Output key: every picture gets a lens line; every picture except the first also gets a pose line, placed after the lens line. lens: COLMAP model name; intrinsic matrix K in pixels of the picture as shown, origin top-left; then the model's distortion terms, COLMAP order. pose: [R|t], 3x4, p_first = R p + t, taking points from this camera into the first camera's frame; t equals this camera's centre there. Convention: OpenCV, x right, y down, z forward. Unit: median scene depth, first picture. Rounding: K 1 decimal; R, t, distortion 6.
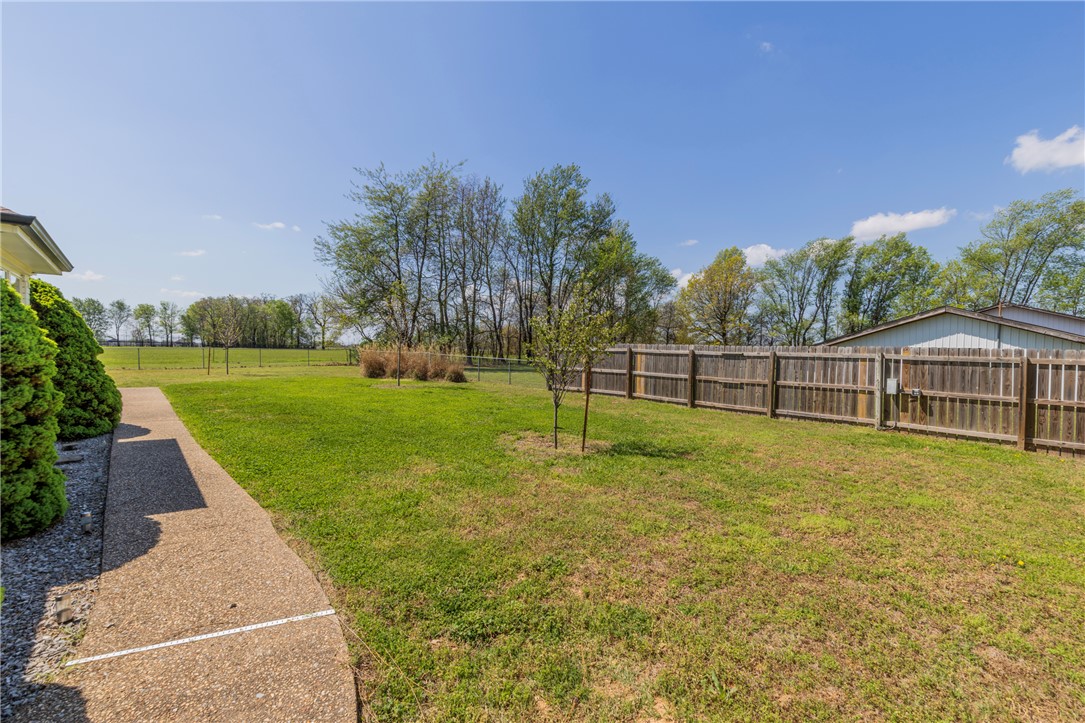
lens RADIAL K [[489.7, 0, 541.4], [0, 489.7, 361.1], [0, 0, 1]] dist [-0.000268, -0.000603]
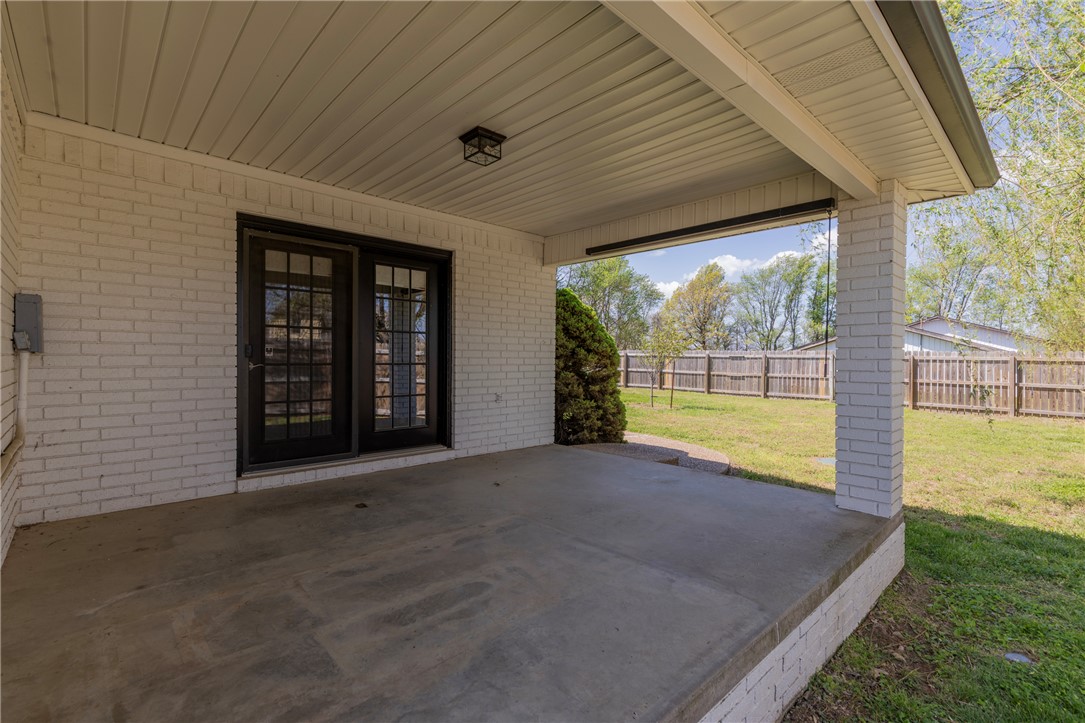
lens RADIAL K [[489.7, 0, 543.5], [0, 489.7, 356.5], [0, 0, 1]] dist [-0.000268, -0.000603]
pose [[0.998435, -0.005550, 0.055655, -0.240931], [0.007019, 0.999631, -0.026243, 0.018432], [-0.055489, 0.026593, 0.998105, -0.387632]]
